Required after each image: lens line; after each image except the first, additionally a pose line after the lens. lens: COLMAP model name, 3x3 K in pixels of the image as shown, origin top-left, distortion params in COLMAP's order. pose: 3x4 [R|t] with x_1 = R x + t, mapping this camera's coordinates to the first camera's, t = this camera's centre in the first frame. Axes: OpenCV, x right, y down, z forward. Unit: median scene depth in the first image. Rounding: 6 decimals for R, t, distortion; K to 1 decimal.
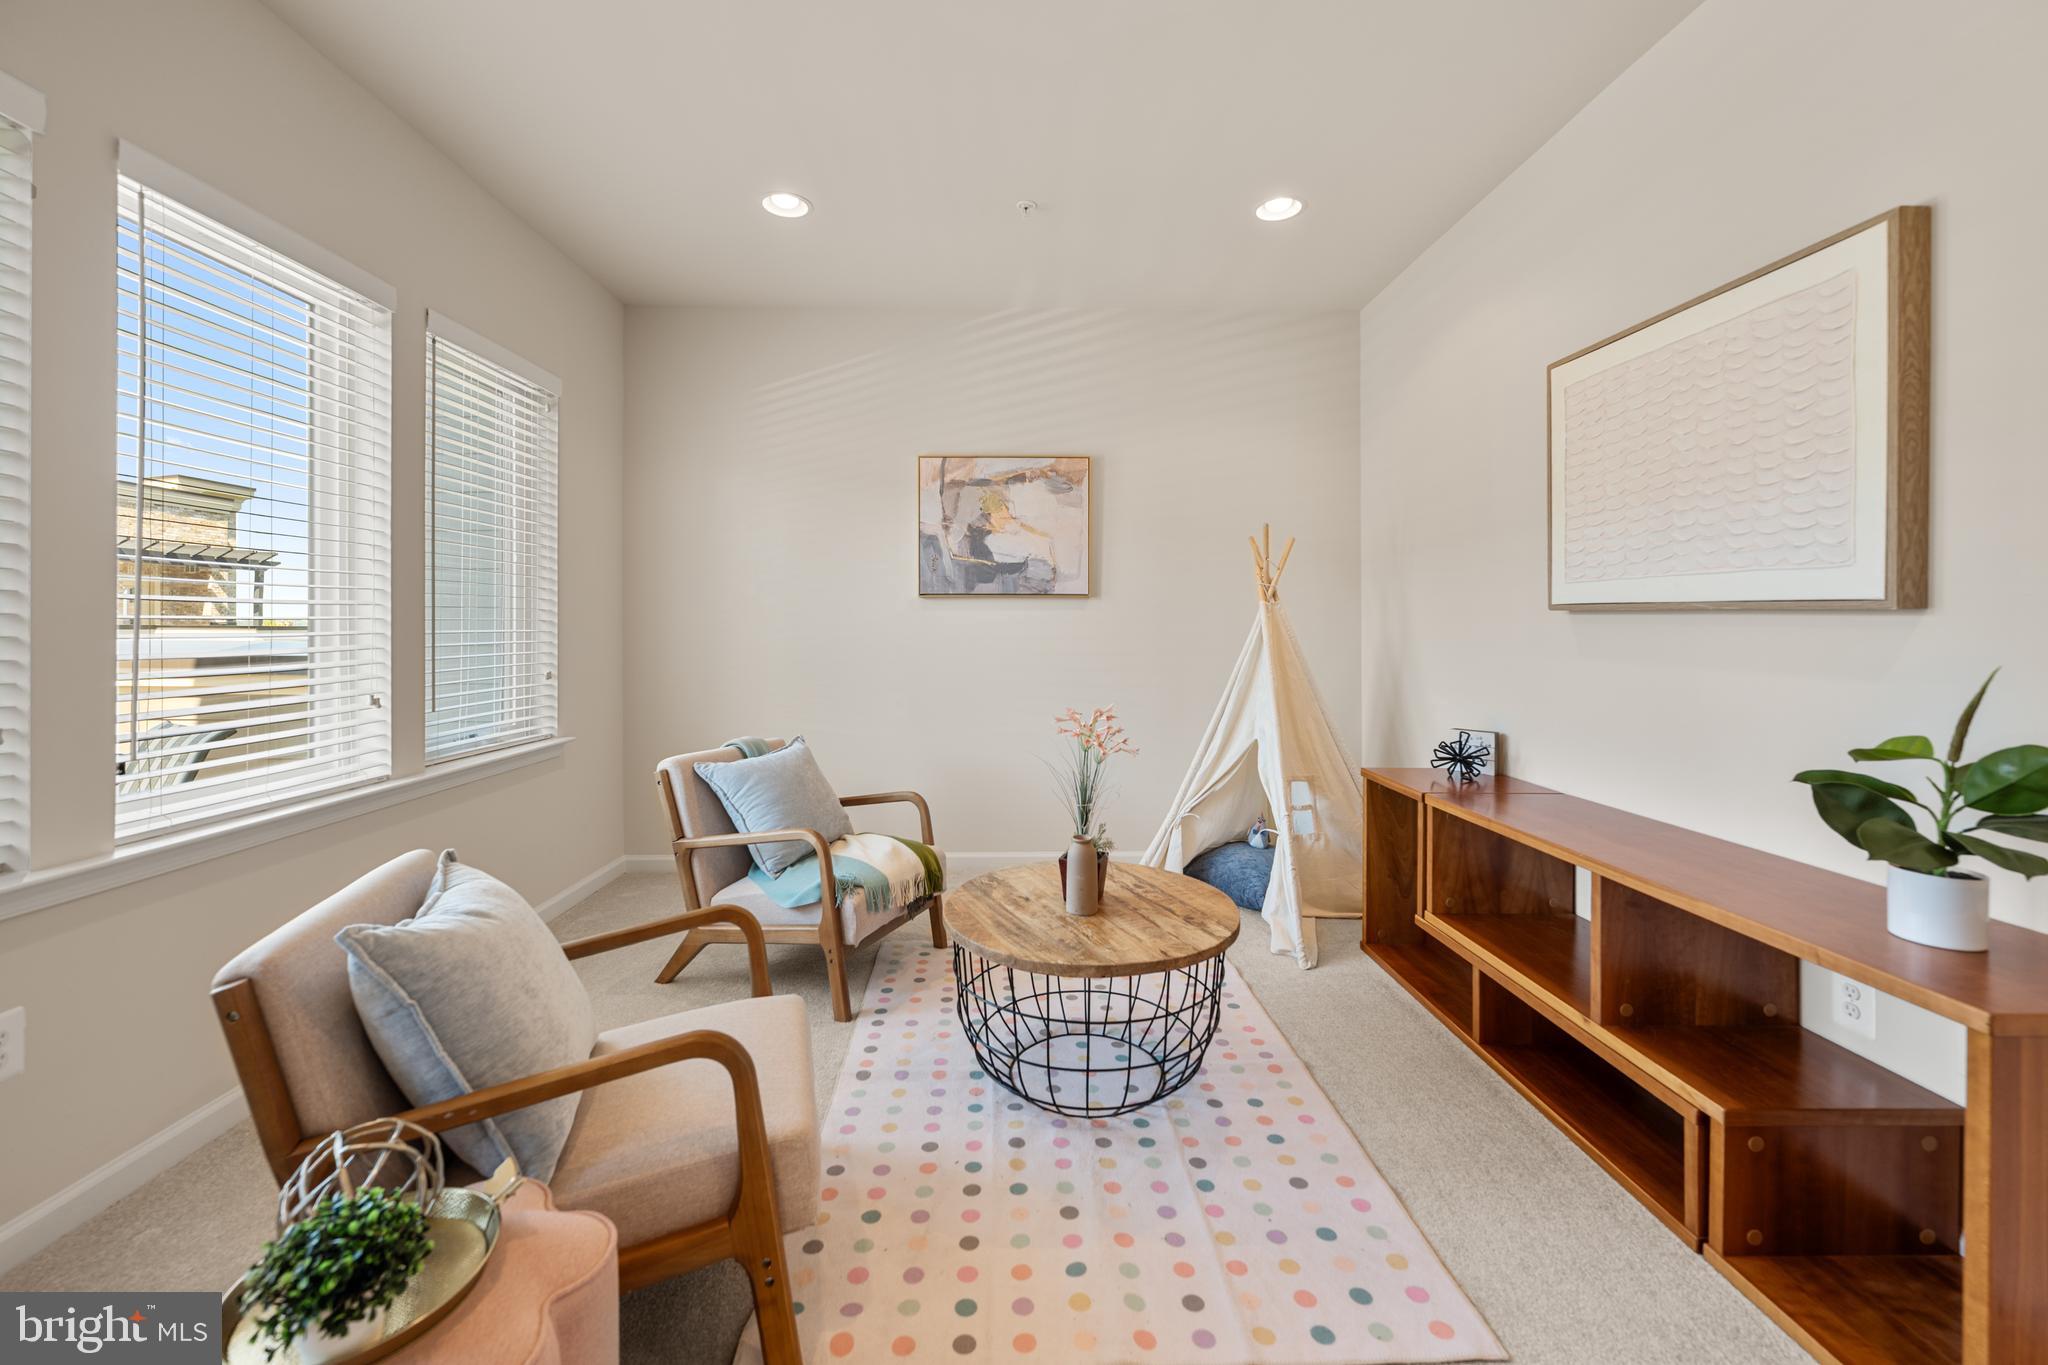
lens RADIAL K [[840.7, 0, 1034.0], [0, 840.7, 697.7], [0, 0, 1]] dist [-0.001792, -0.000387]
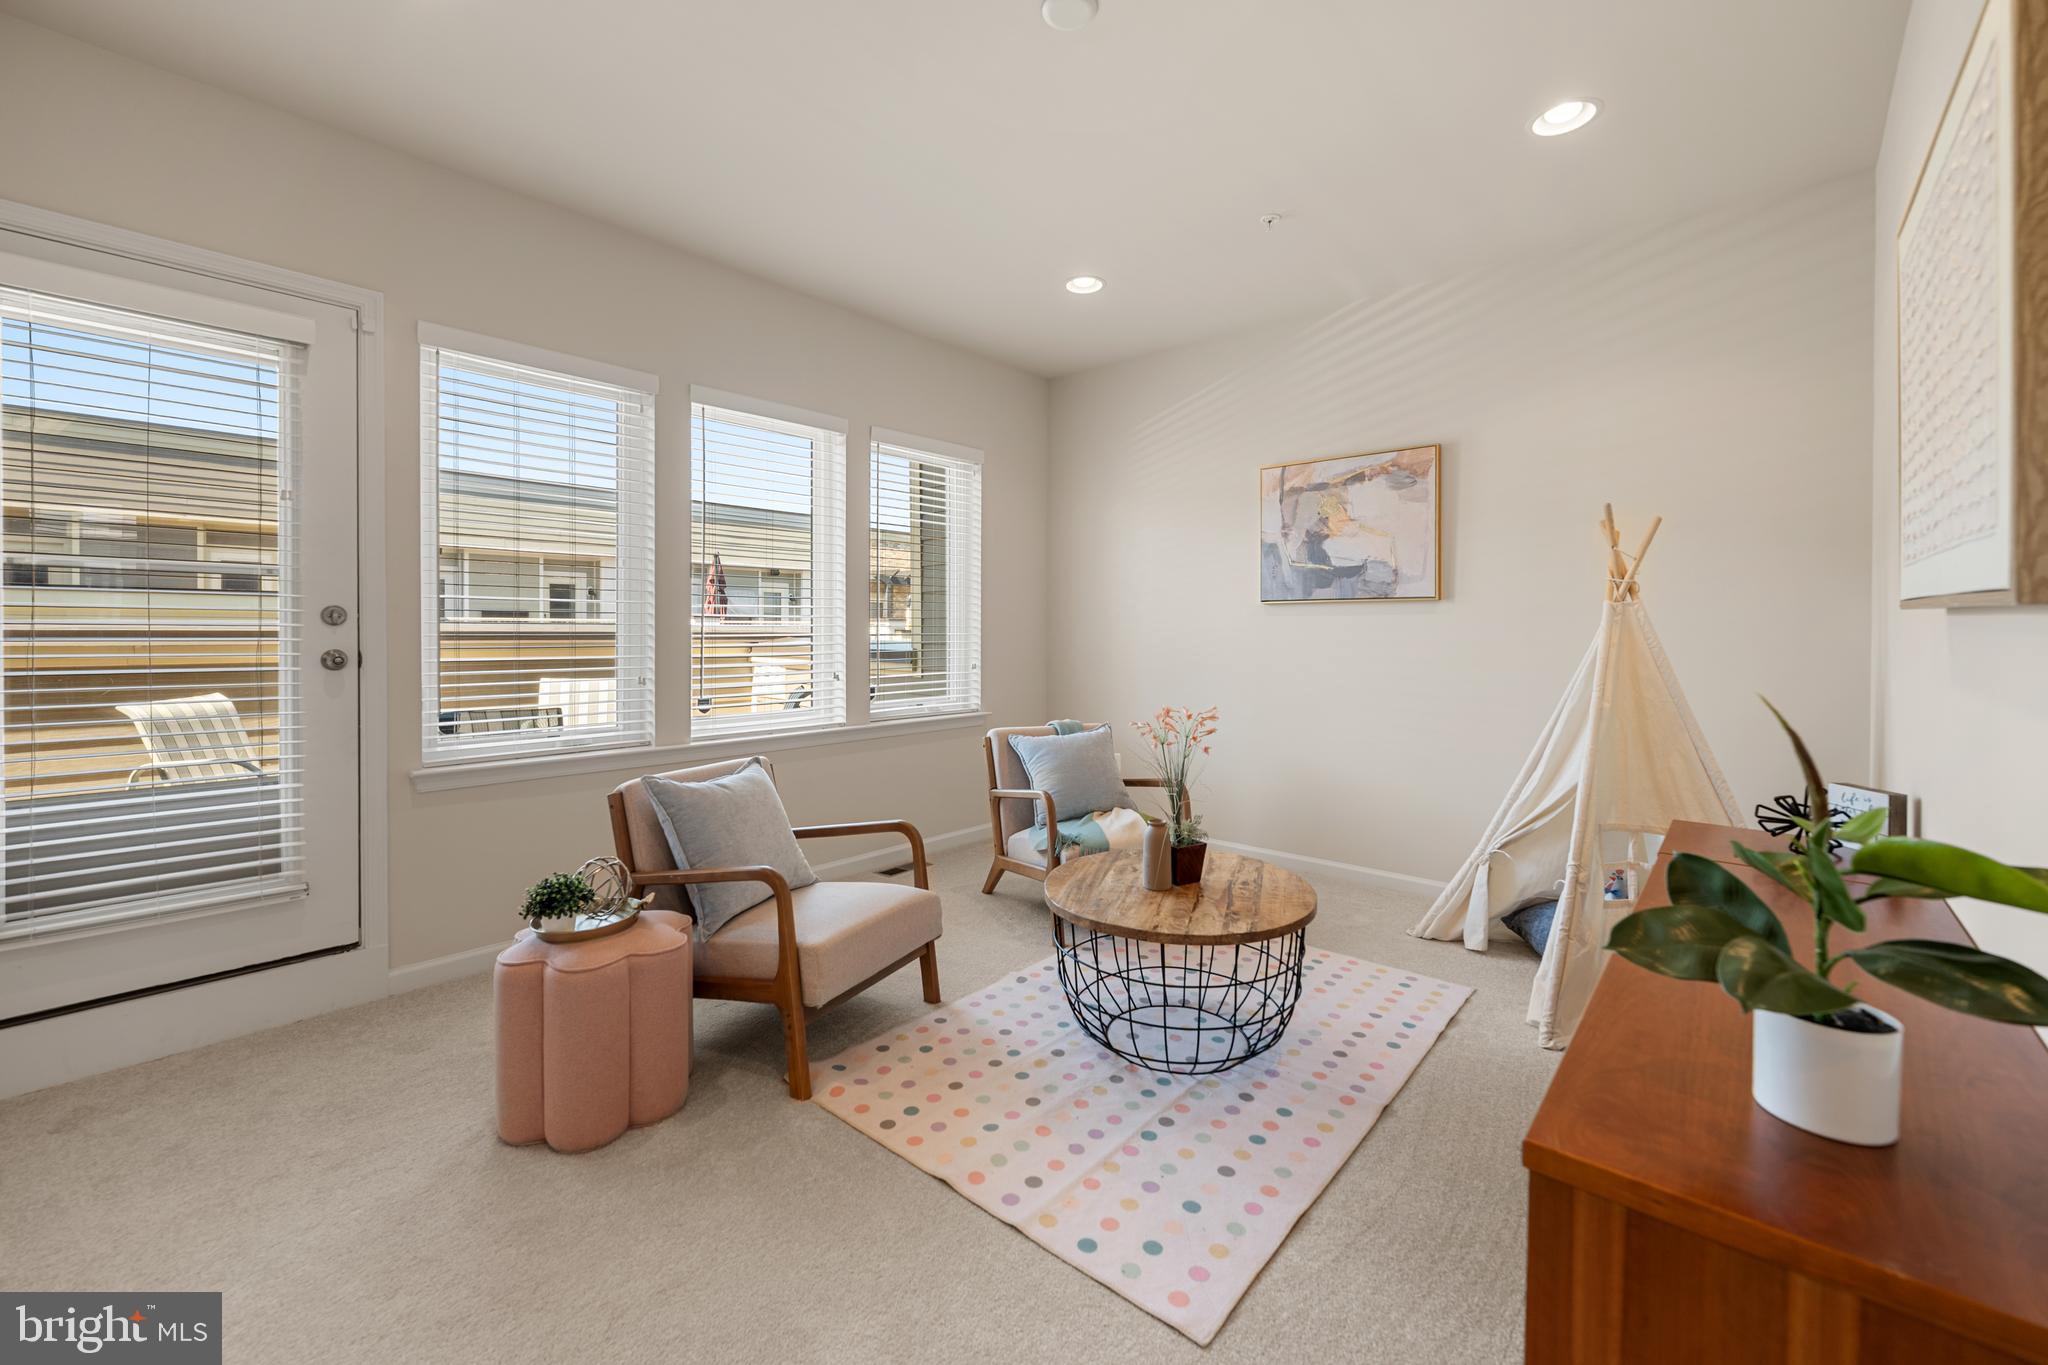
lens RADIAL K [[839.1, 0, 1023.2], [0, 839.1, 728.4], [0, 0, 1]] dist [-0.001826, -0.000243]
pose [[0.728237, 0.081710, -0.680437, 0.513836], [-0.060915, 0.996655, 0.054488, -0.004865], [0.682613, 0.001769, 0.730778, 0.047149]]
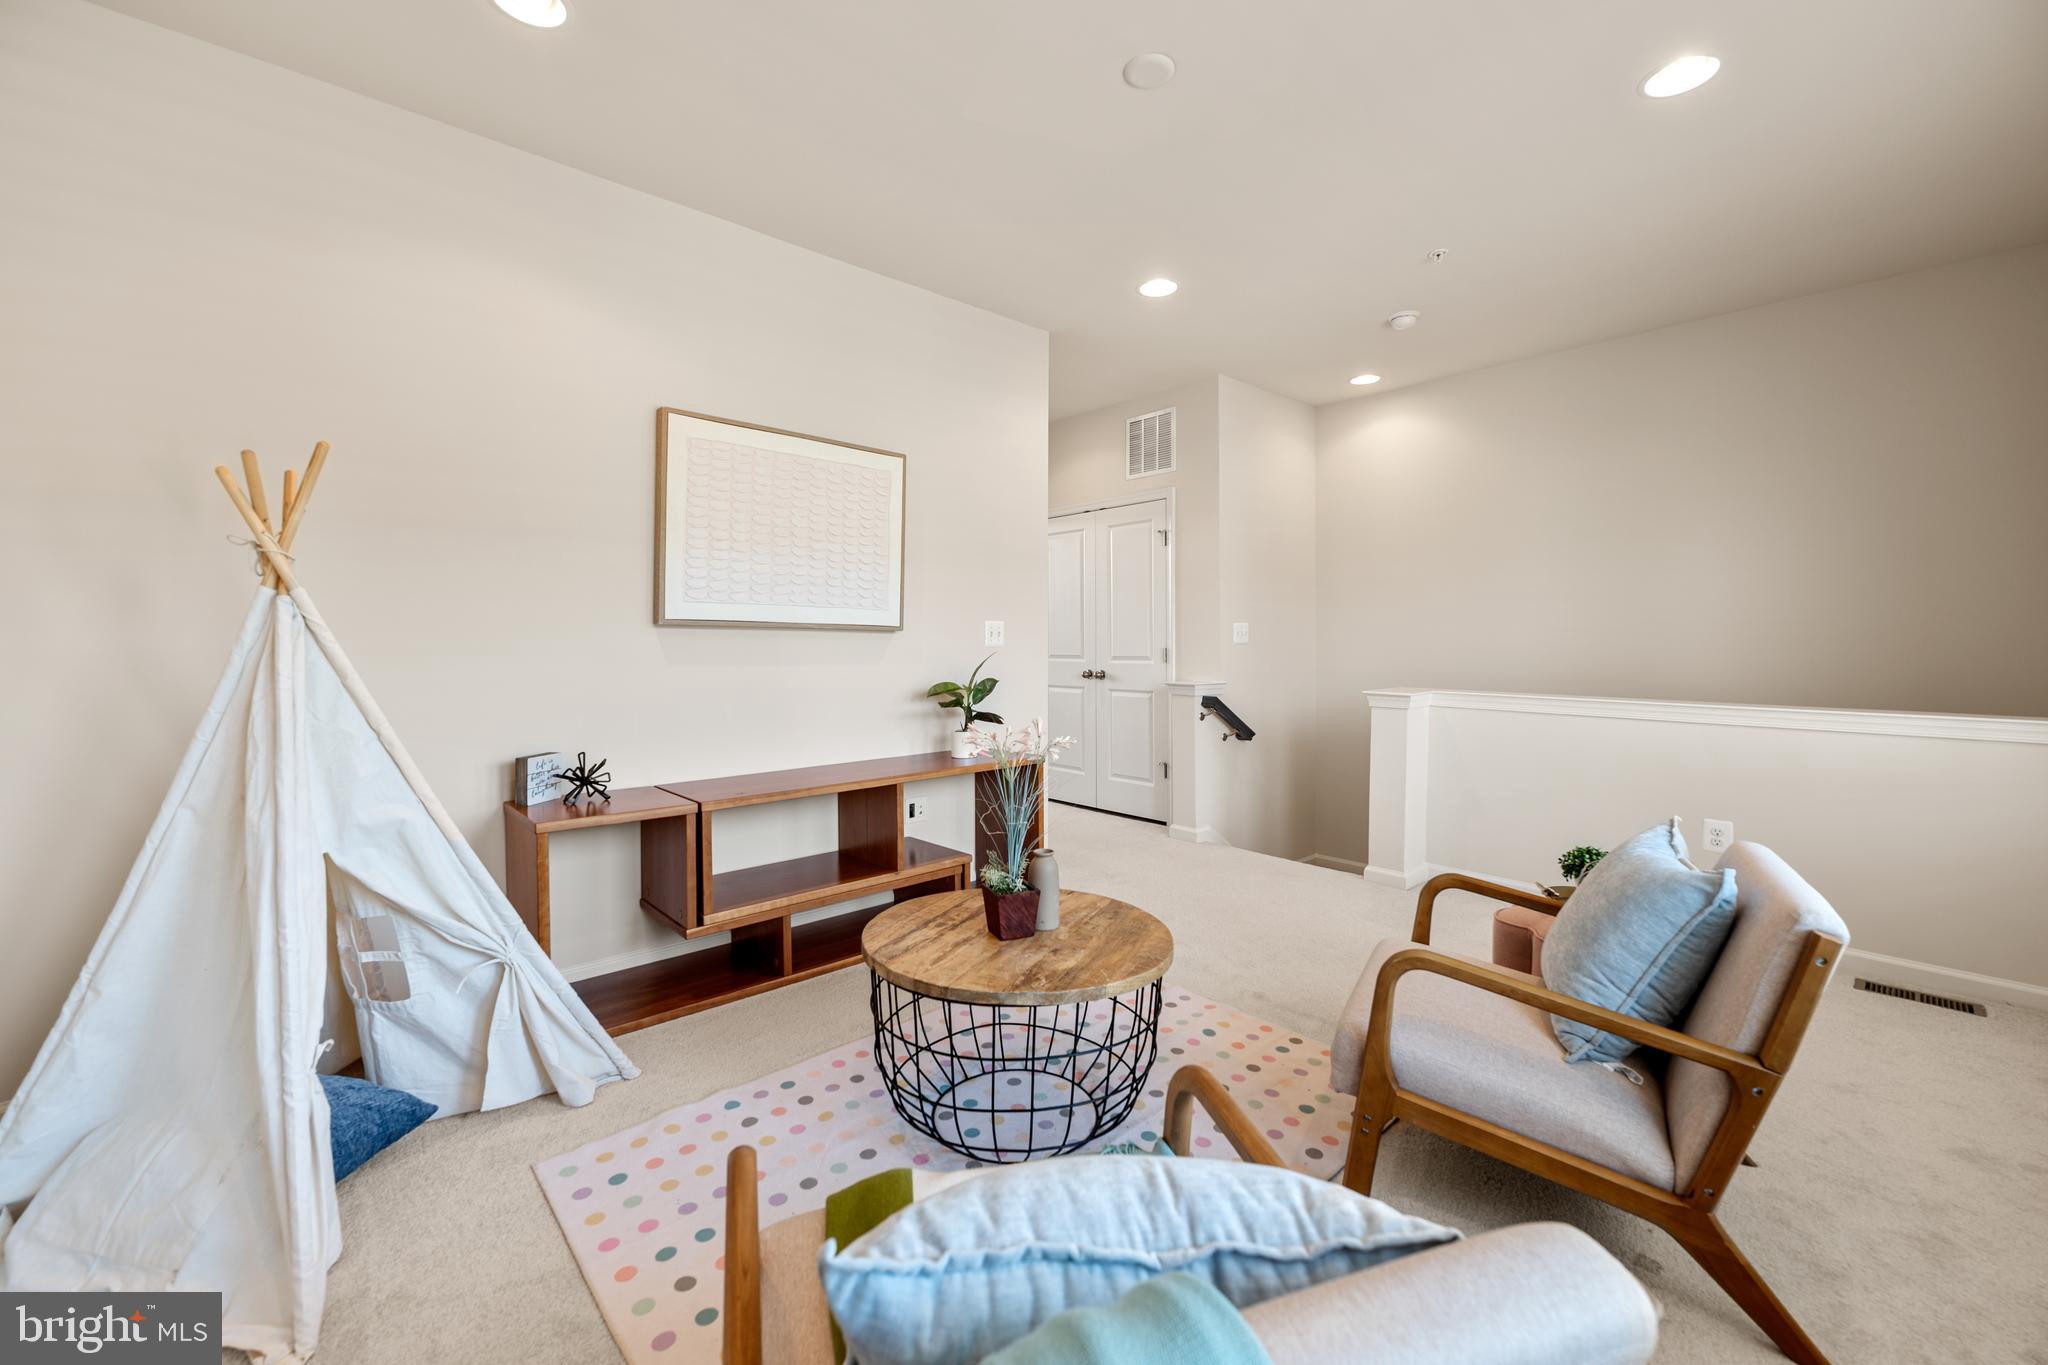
lens RADIAL K [[825.3, 0, 1021.6], [0, 825.3, 639.2], [0, 0, 1]] dist [-0.000620, -0.000056]
pose [[-0.642895, -0.005161, 0.765937, -0.522953], [0.067747, 0.995675, 0.063573, -0.113990], [-0.762952, 0.092760, -0.639765, 1.245432]]
